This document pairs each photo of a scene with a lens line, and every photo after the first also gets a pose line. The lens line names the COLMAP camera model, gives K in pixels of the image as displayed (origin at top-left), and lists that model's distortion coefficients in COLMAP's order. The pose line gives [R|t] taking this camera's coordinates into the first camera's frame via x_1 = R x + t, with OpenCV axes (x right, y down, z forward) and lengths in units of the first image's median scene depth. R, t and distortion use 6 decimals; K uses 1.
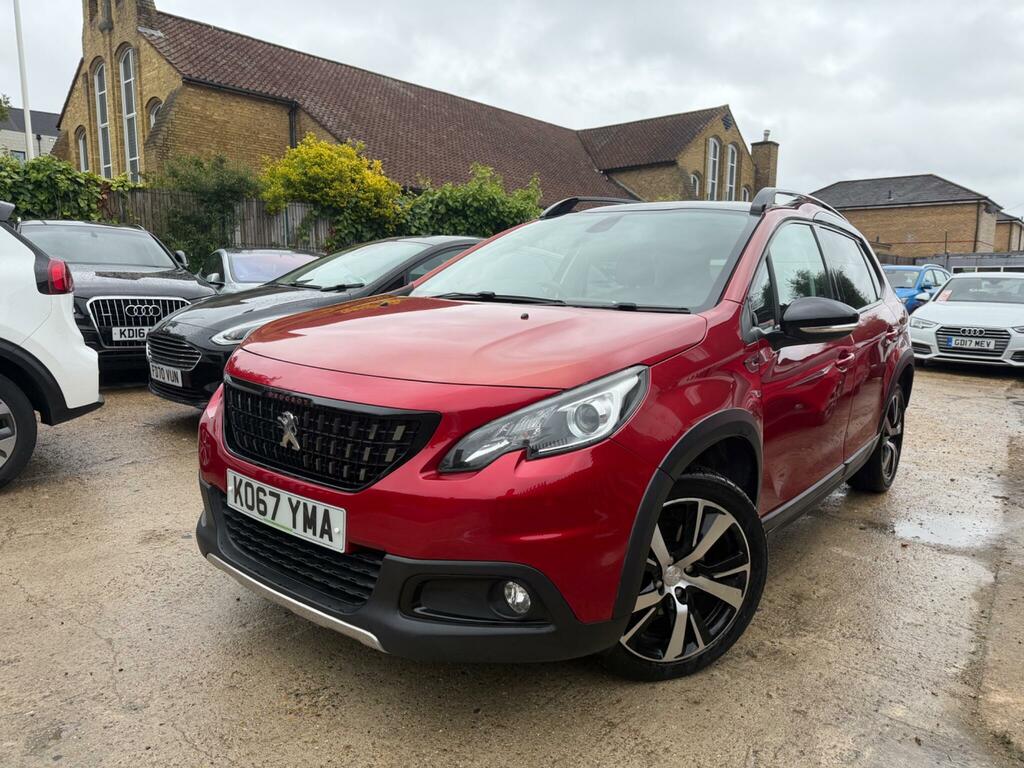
lens RADIAL K [[733.6, 0, 491.3], [0, 733.6, 376.1], [0, 0, 1]] dist [0.038851, -0.044999]
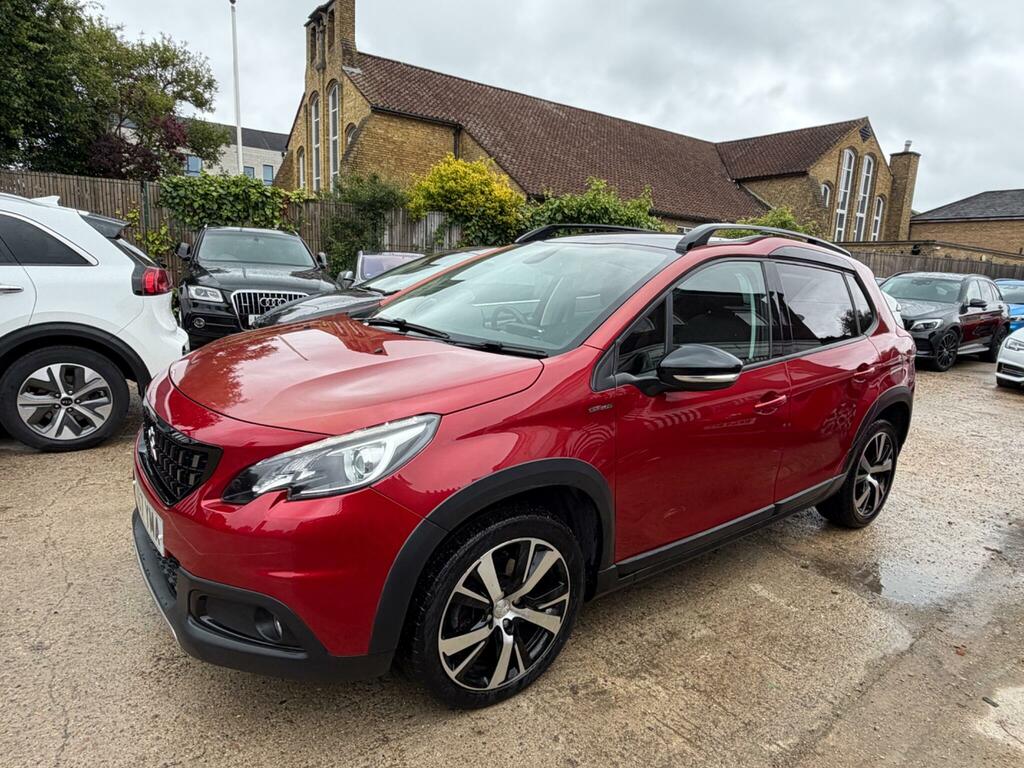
lens RADIAL K [[620.8, 0, 480.8], [0, 620.8, 382.4], [0, 0, 1]] dist [0.000983, 0.002775]
pose [[0.970643, 0.074058, -0.228842, 0.222373], [-0.063802, 0.996612, 0.051905, -0.052187], [0.231910, -0.035780, 0.972079, 0.077199]]
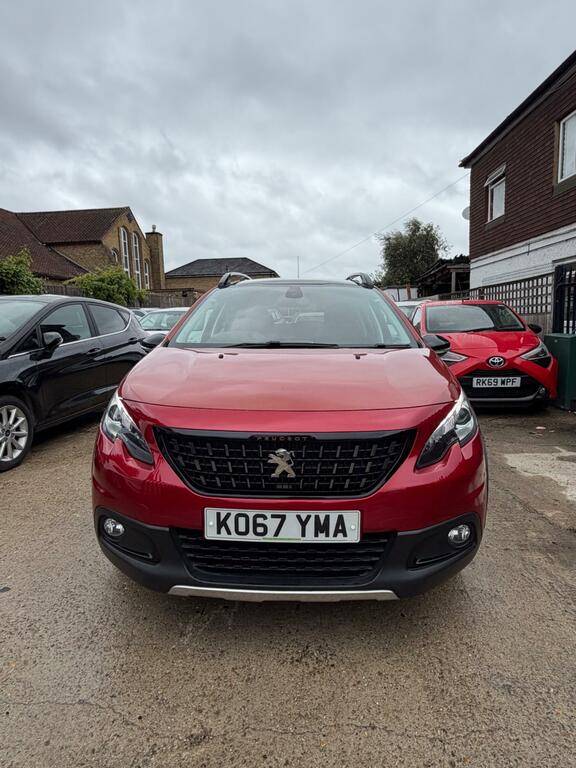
lens RADIAL K [[465.6, 0, 291.6], [0, 465.6, 391.0], [0, 0, 1]] dist [0.000983, 0.002775]
pose [[0.799427, -0.123853, 0.587858, -0.351282], [0.109485, 0.992167, 0.060146, -0.046993], [-0.590703, 0.016279, 0.806725, 0.168600]]
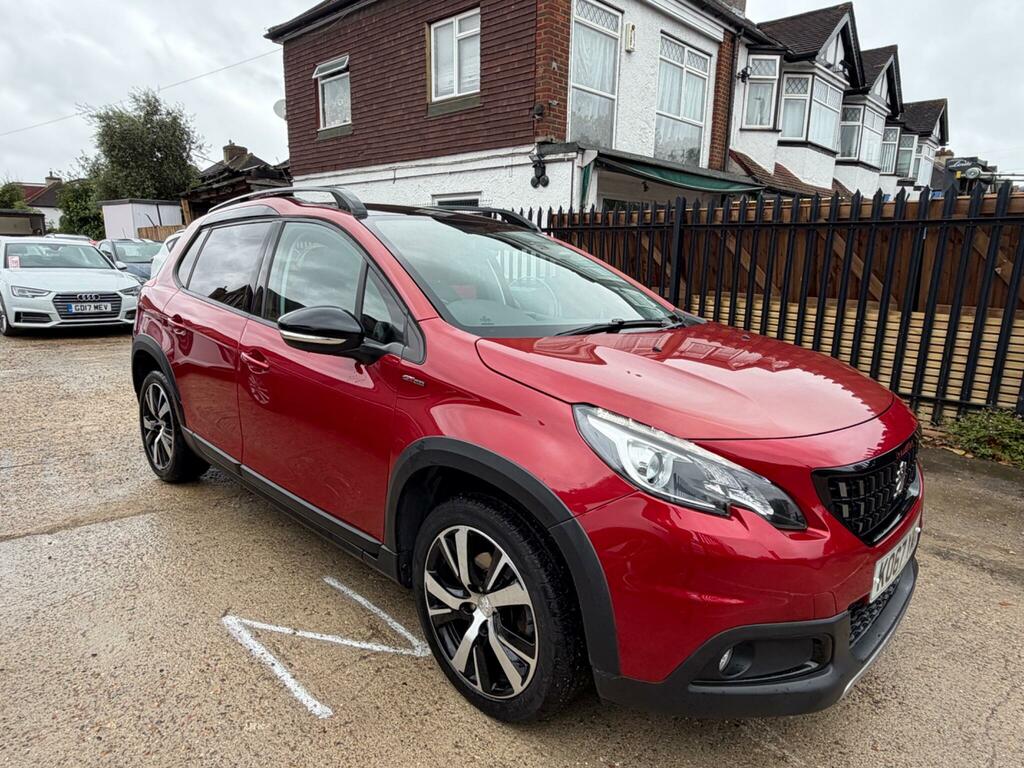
lens RADIAL K [[620.8, 0, 520.5], [0, 620.8, 396.2], [0, 0, 1]] dist [0.000983, 0.002775]
pose [[0.087999, -0.237422, 0.967413, -0.564477], [0.108238, 0.967709, 0.227649, -0.149241], [-0.990223, 0.084677, 0.110855, 0.703175]]
